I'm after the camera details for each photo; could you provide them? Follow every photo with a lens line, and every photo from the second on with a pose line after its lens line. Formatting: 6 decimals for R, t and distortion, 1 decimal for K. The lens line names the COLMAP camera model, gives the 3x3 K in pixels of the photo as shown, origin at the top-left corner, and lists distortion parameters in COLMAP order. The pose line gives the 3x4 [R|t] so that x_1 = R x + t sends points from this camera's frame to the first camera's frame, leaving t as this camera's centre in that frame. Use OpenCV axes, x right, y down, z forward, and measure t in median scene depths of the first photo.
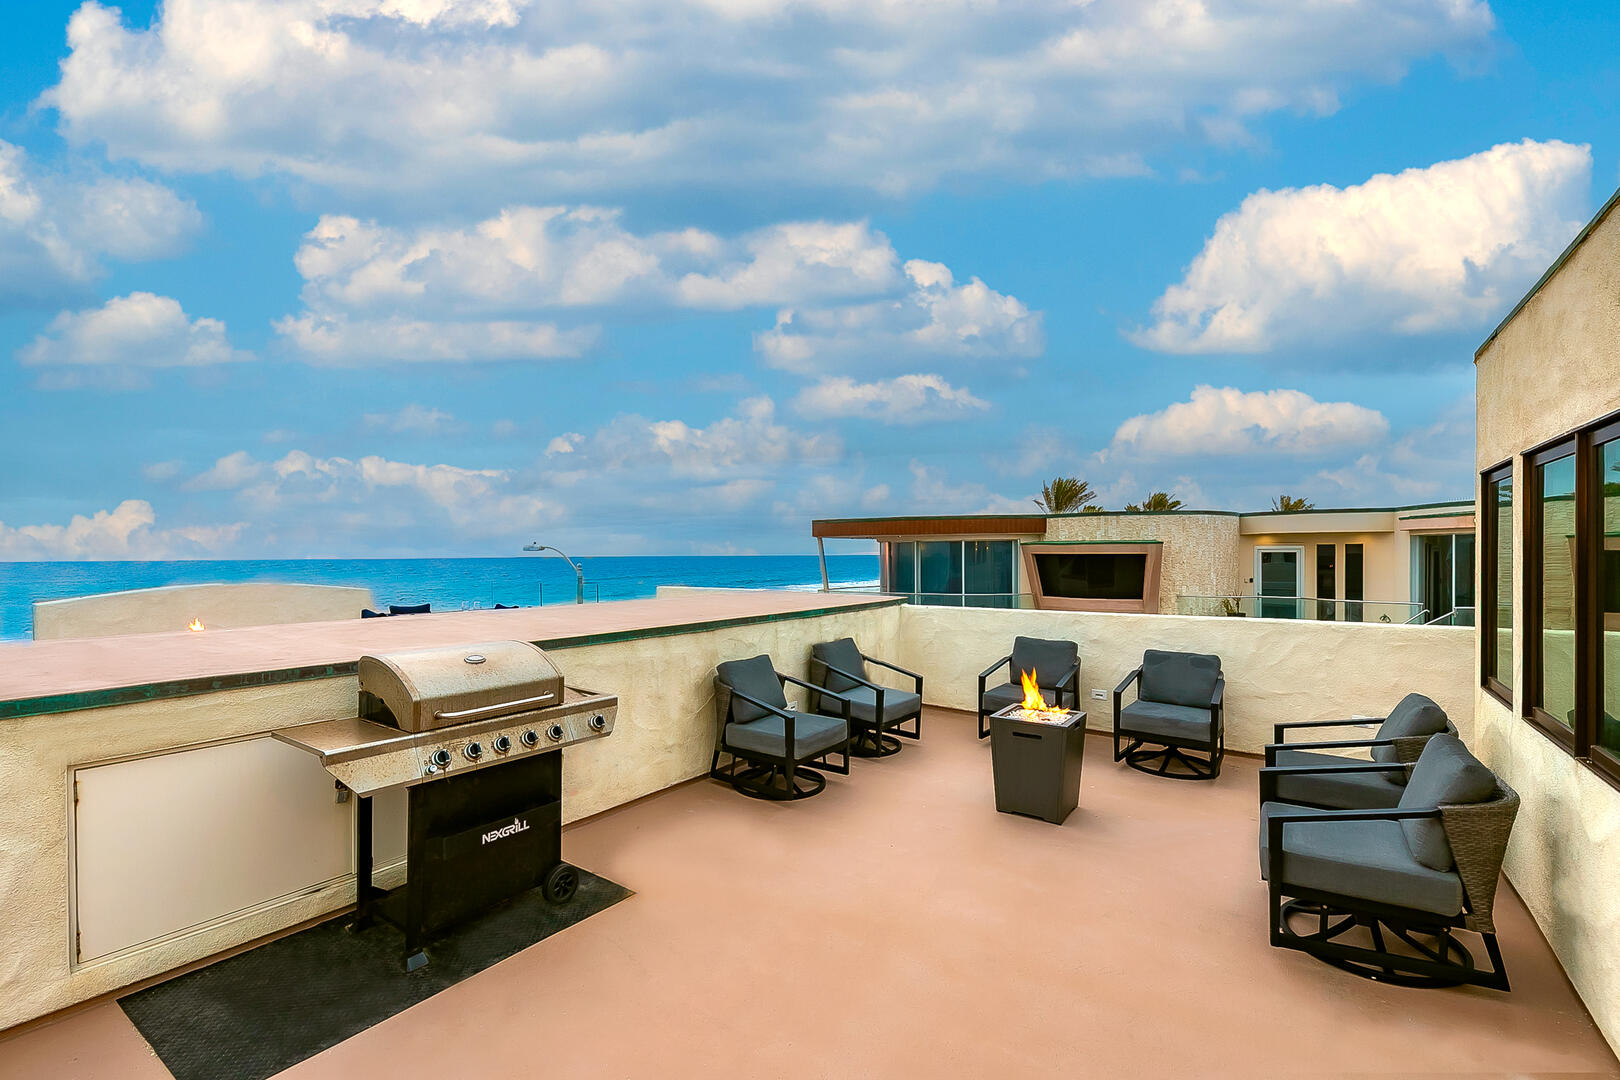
lens RADIAL K [[728.2, 0, 806.0], [0, 728.2, 538.0], [0, 0, 1]] dist [0.016452, -0.001715]
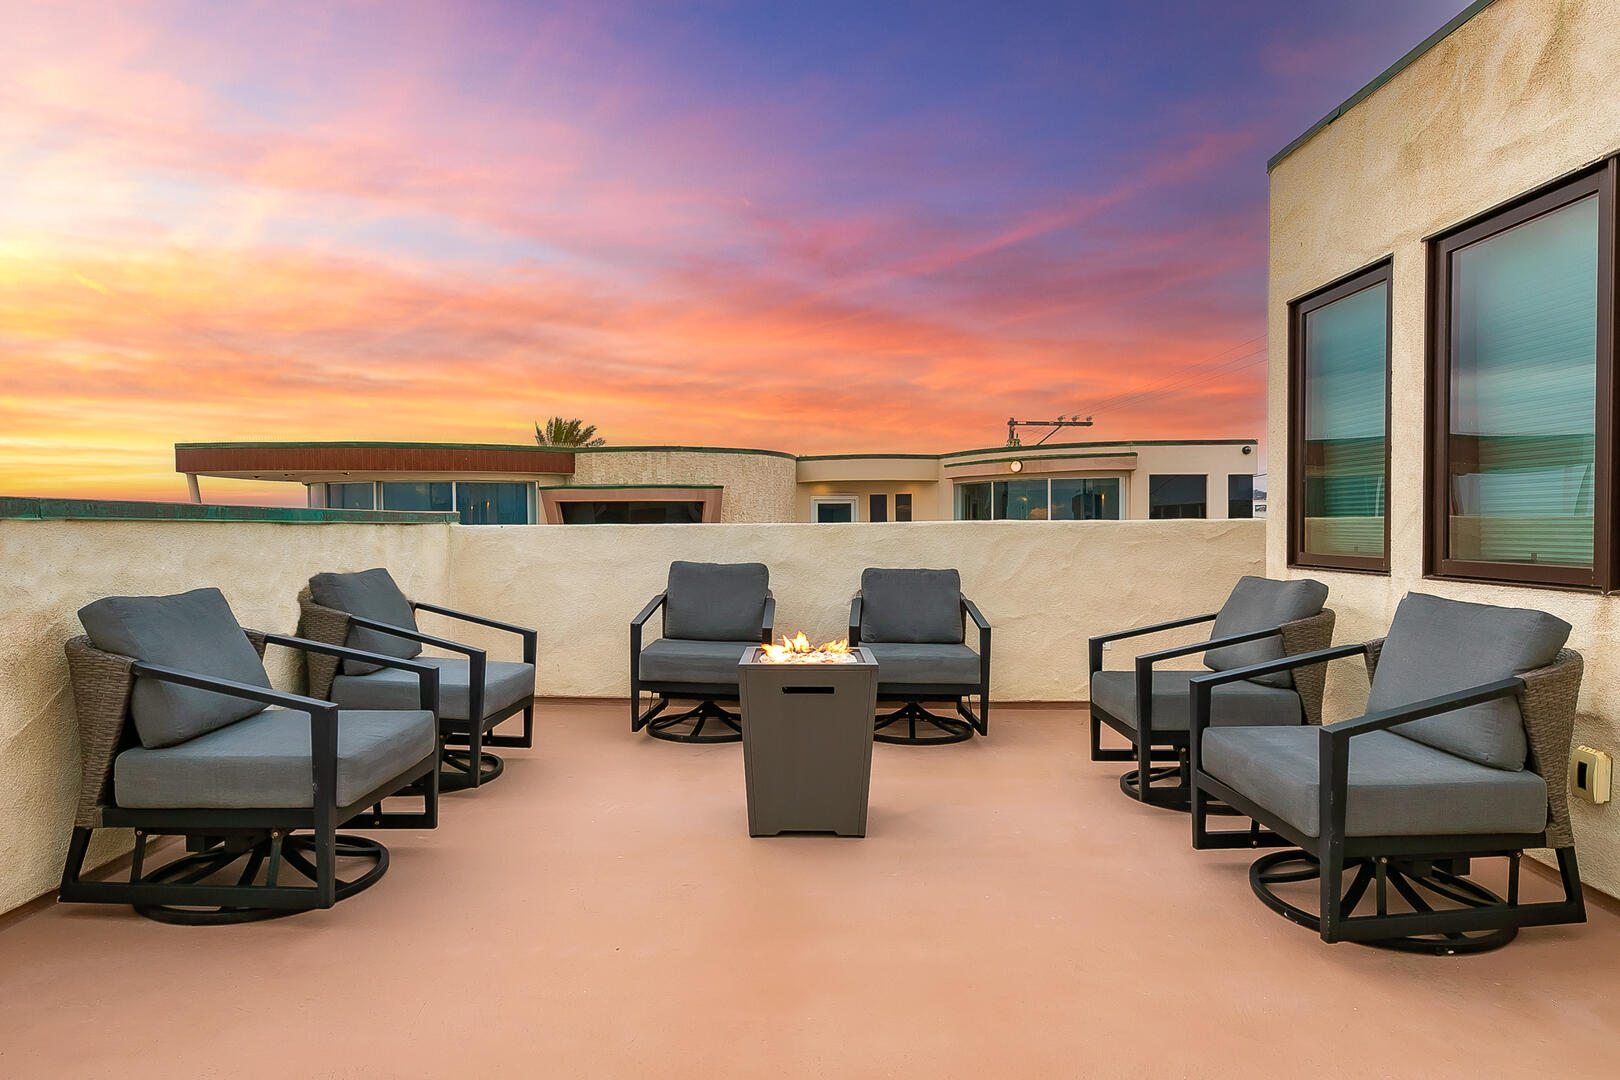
lens RADIAL K [[971.3, 0, 821.7], [0, 971.3, 522.2], [0, 0, 1]] dist [0.014338, -0.001081]
pose [[0.816555, -0.001014, 0.577267, -0.095431], [-0.007455, 0.999897, 0.012301, 0.114455], [-0.577219, -0.014348, 0.816463, 0.336805]]
